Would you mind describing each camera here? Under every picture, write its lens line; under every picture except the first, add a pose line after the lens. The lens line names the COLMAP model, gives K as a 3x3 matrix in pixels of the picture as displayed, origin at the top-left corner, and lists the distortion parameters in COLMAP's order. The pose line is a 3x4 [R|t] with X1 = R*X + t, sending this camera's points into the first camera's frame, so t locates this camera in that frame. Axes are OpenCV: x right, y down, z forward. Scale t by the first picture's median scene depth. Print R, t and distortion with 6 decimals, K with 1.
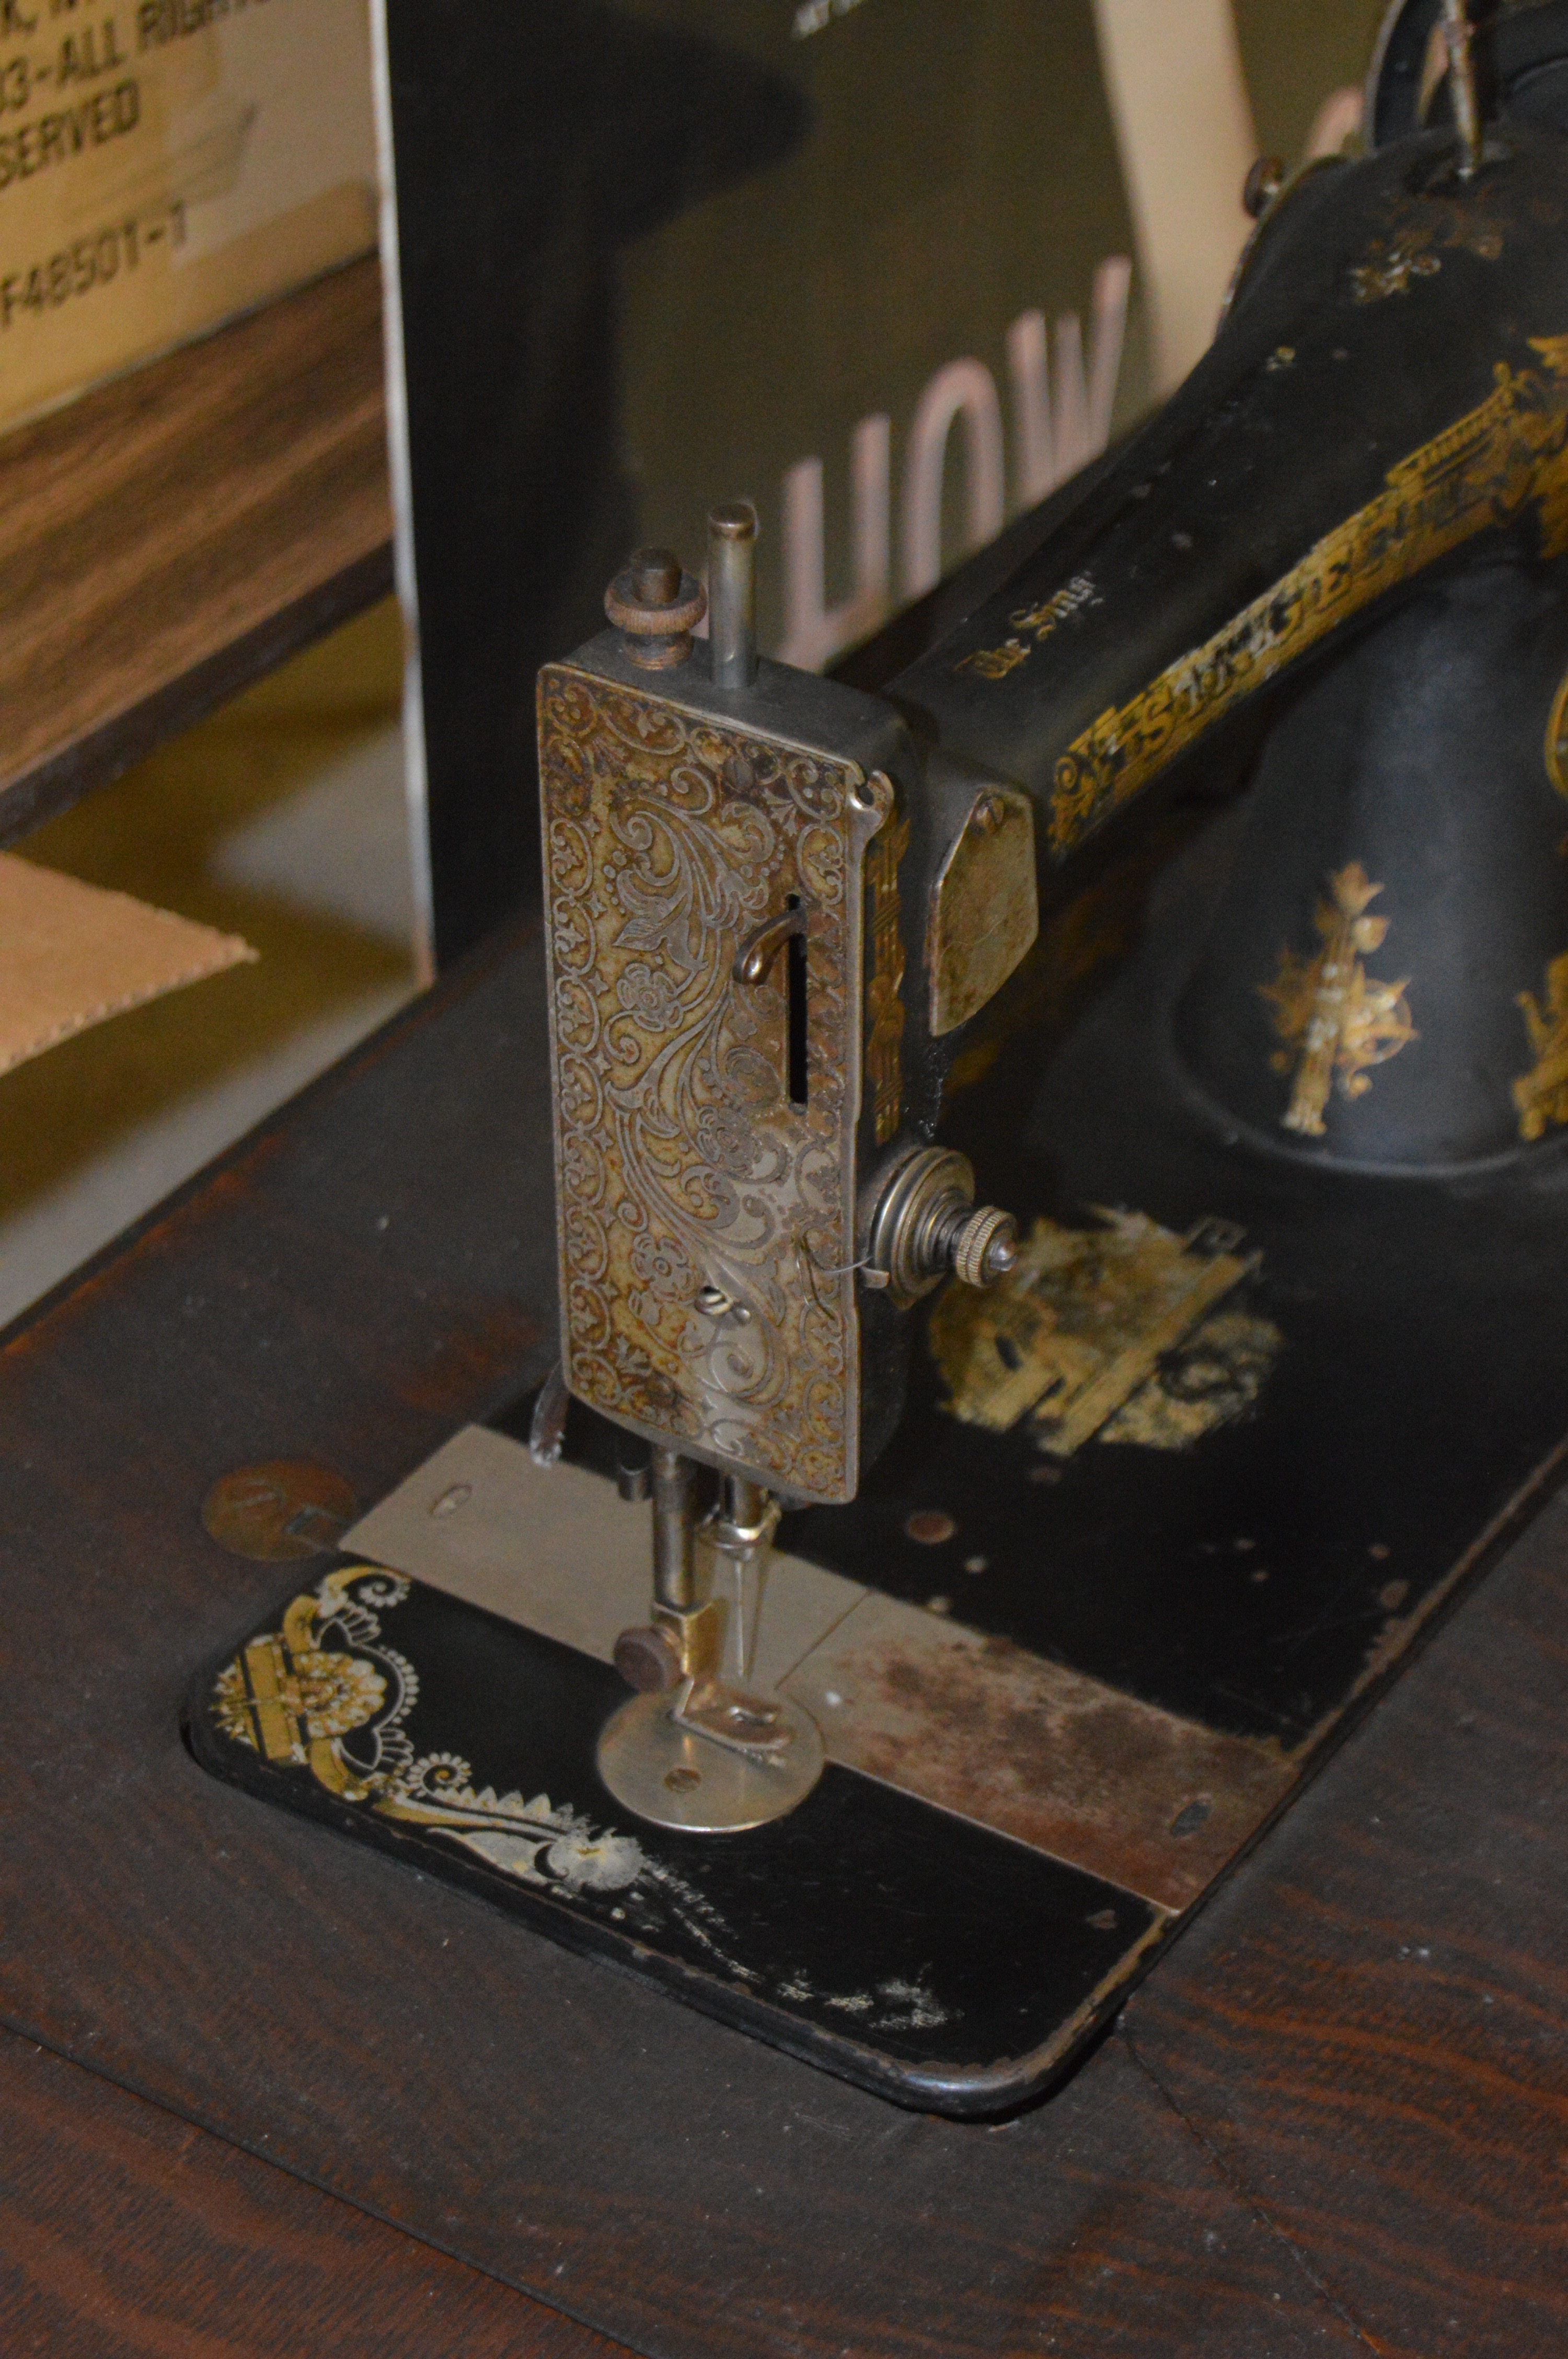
lens RADIAL K [[5403.9, 0, 735.2], [0, 5403.9, 1187.3], [0, 0, 1]] dist [-0.014946, -0.064216]
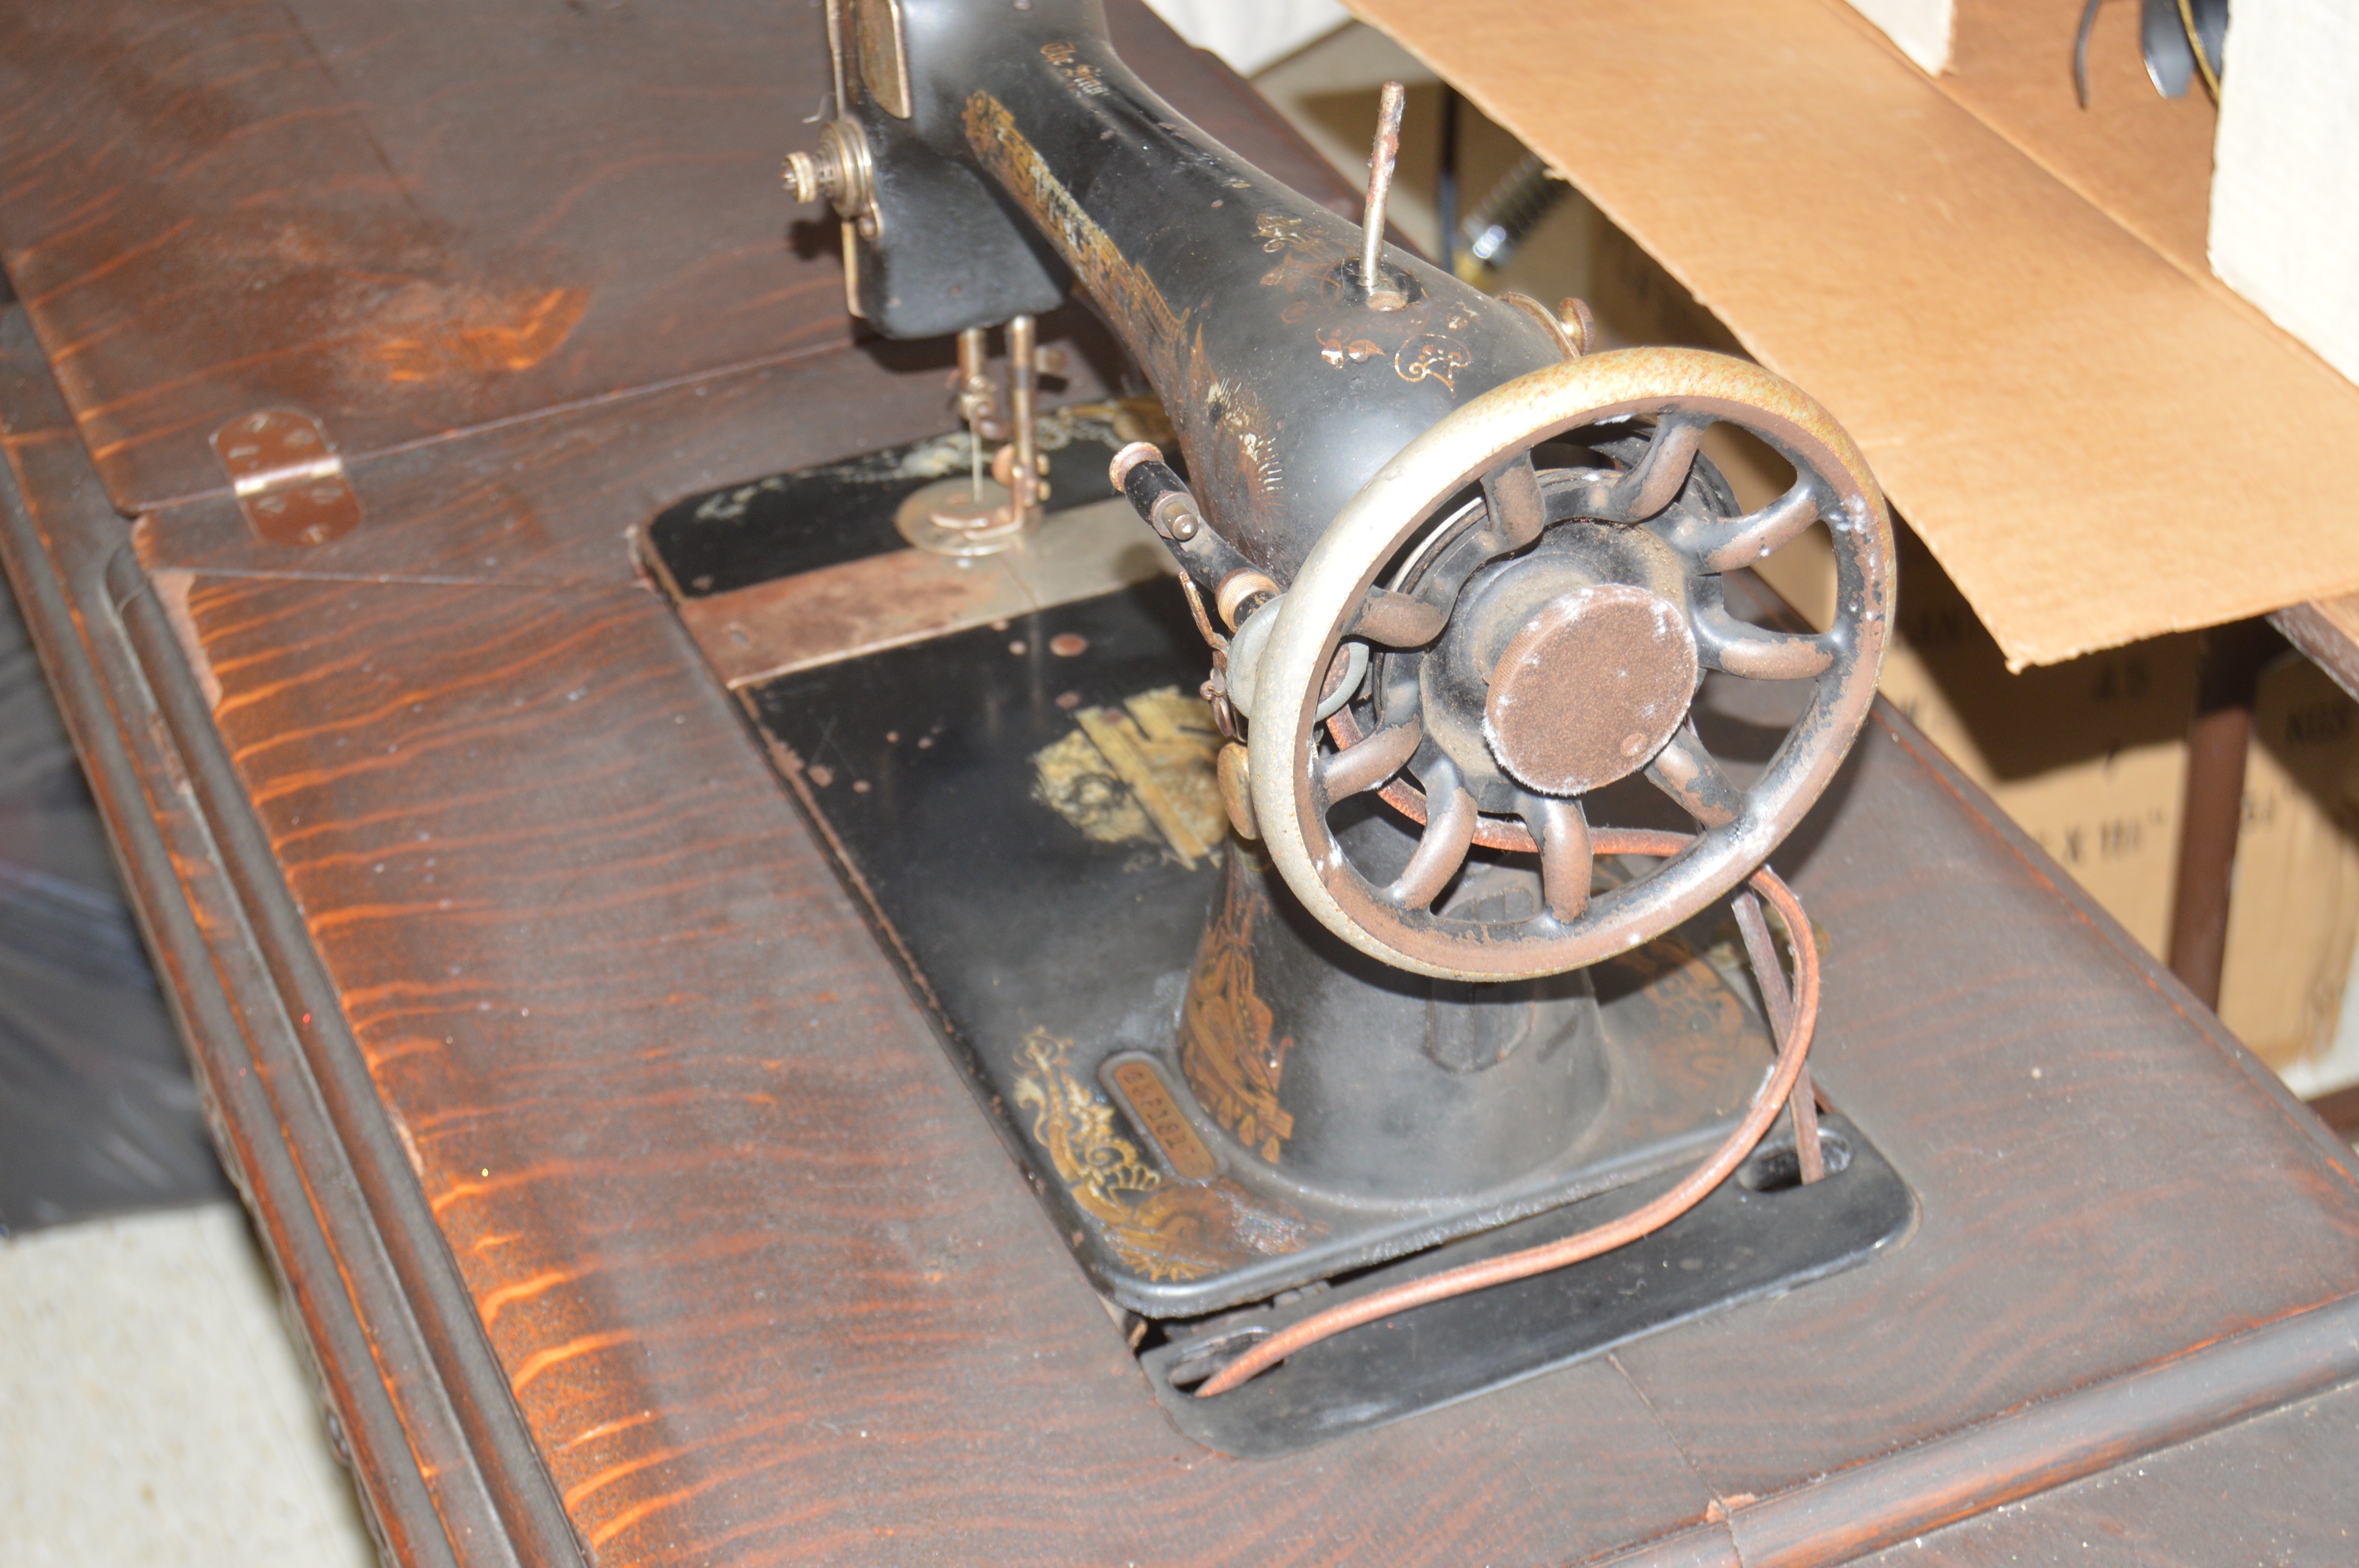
lens RADIAL K [[4233.3, 0, 1179.5], [0, 4233.3, 784.0], [0, 0, 1]] dist [-0.020380, -0.144858]
pose [[-0.545542, 0.495761, -0.675725, 0.846974], [-0.477304, 0.478951, 0.736741, -0.809709], [0.688886, 0.724450, -0.024659, 1.130559]]
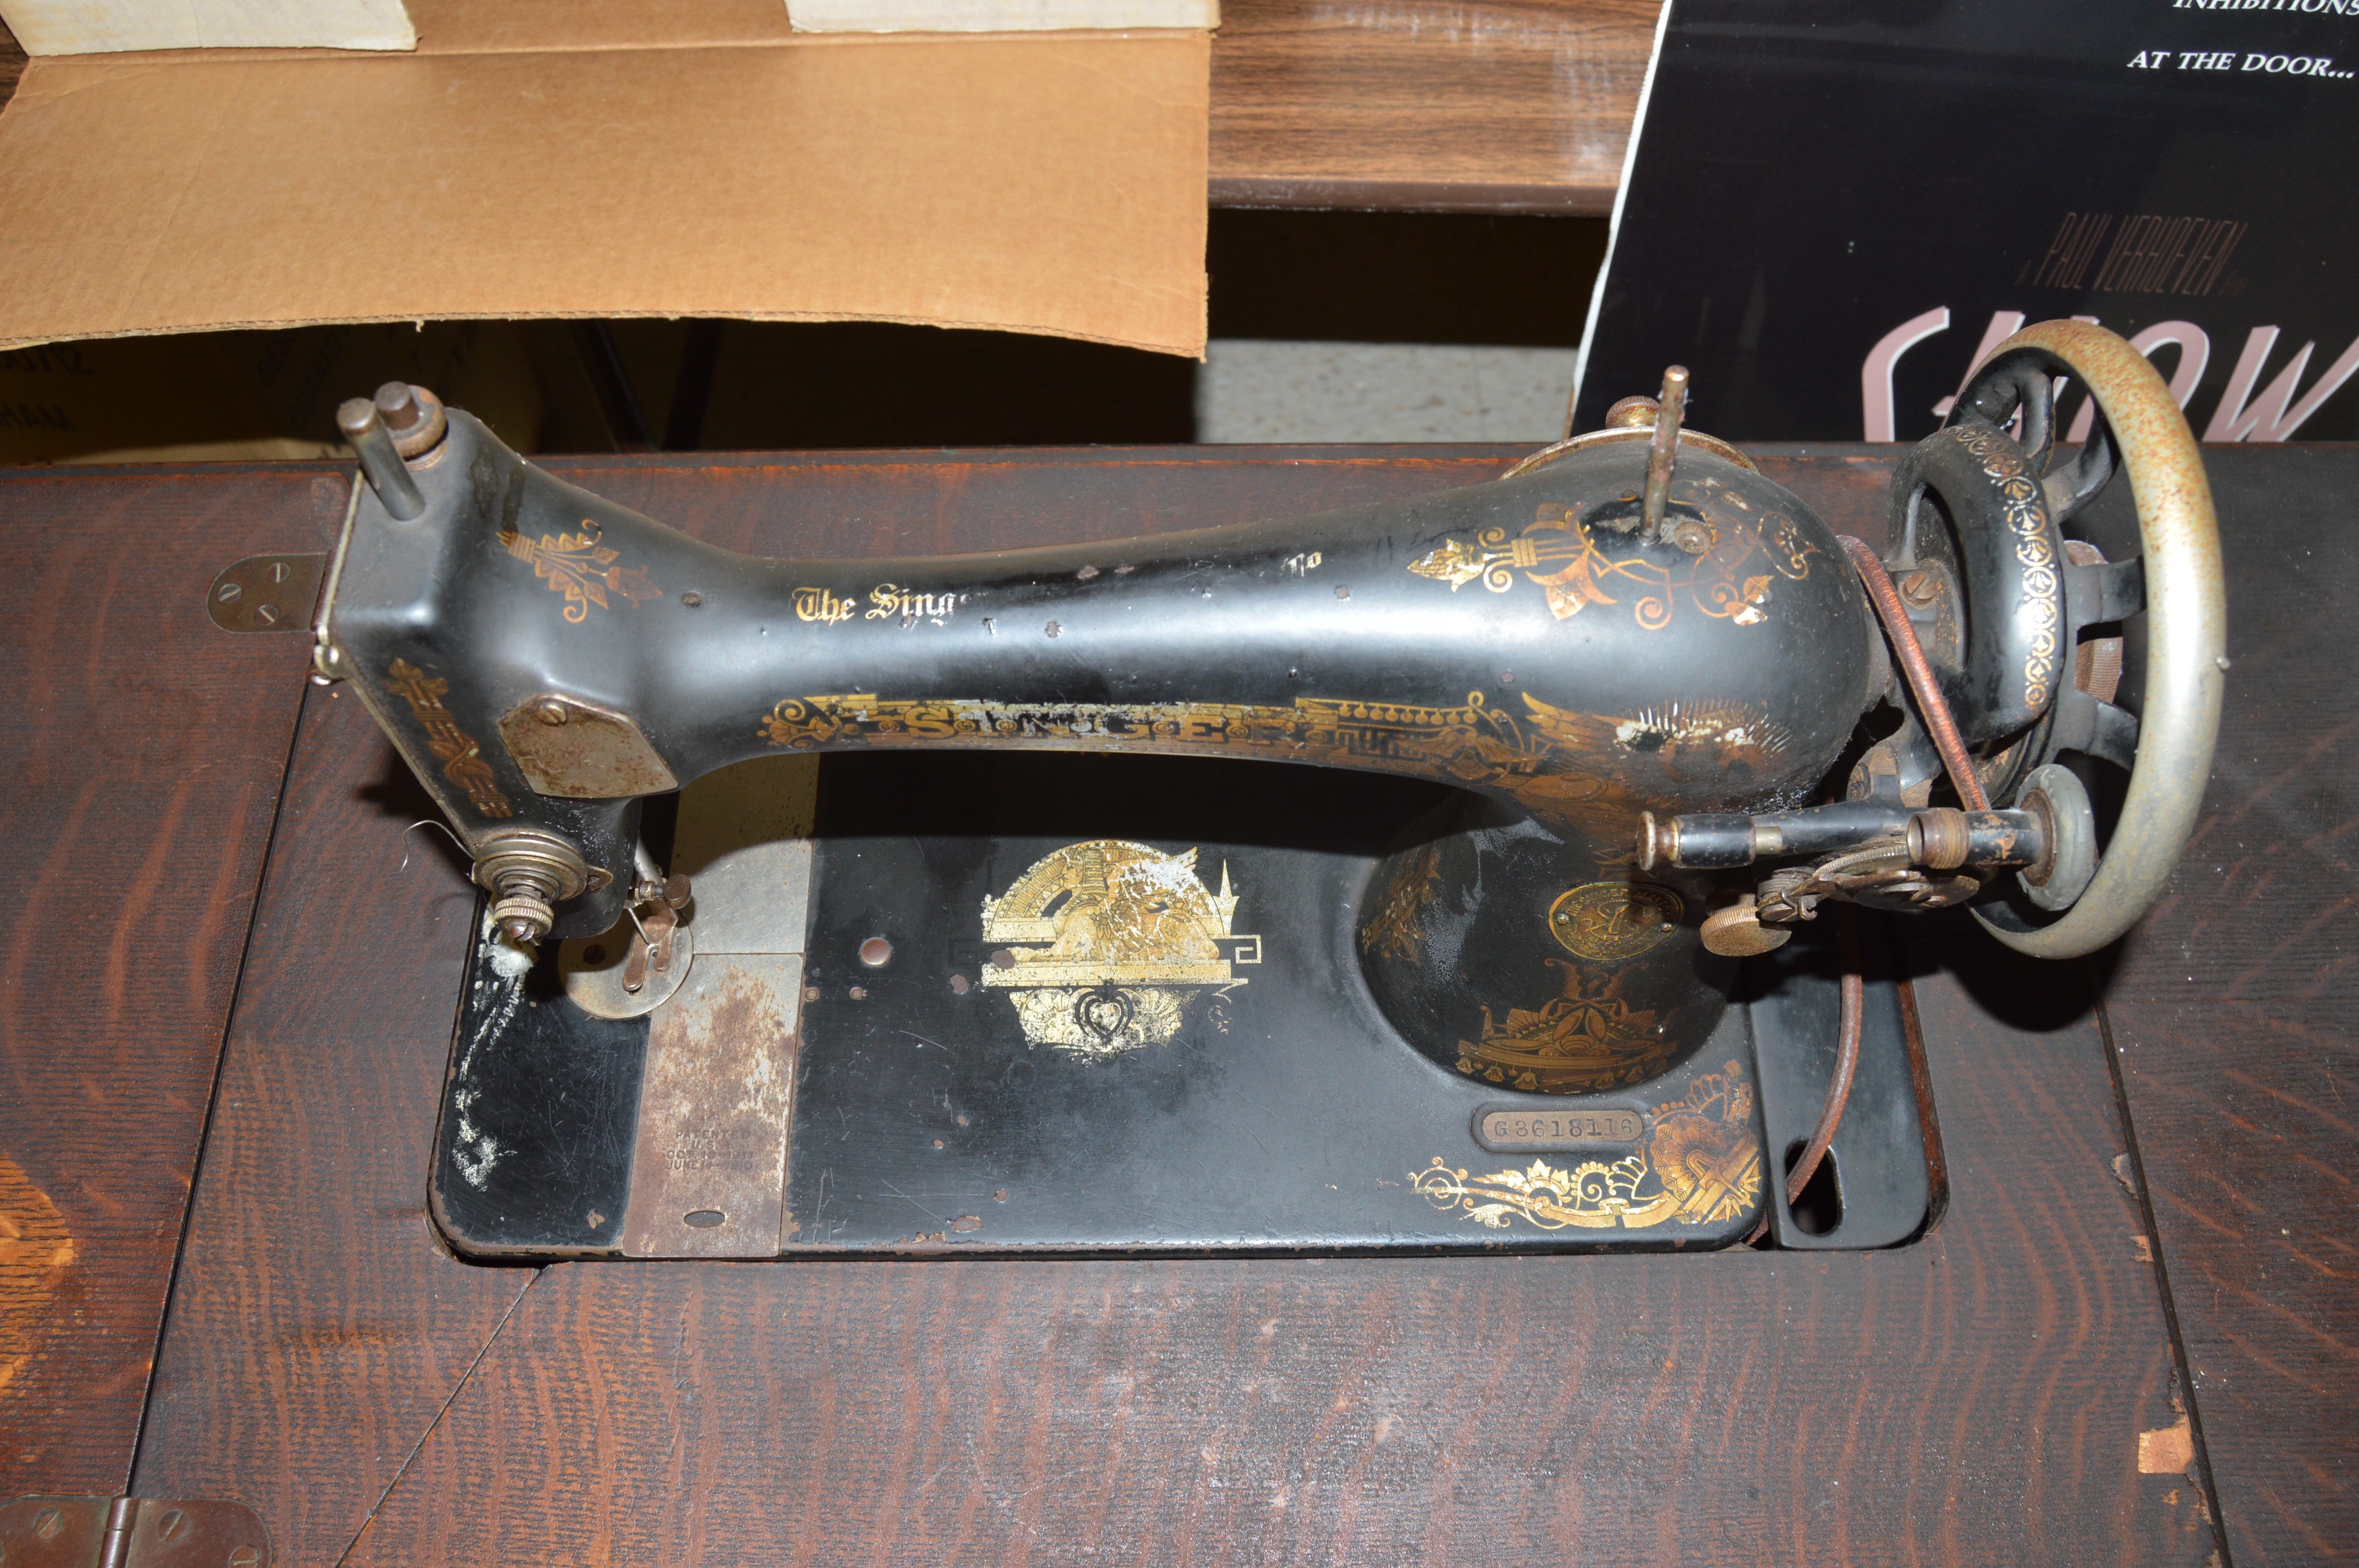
lens RADIAL K [[1979.6, 0, 1185.4], [0, 1979.6, 771.8], [0, 0, 1]] dist [-0.090722, 0.023500]
pose [[0.560379, 0.723304, -0.403493, 0.293592], [-0.491396, 0.682516, 0.541020, -0.343184], [0.666712, -0.104901, 0.737896, 0.675959]]
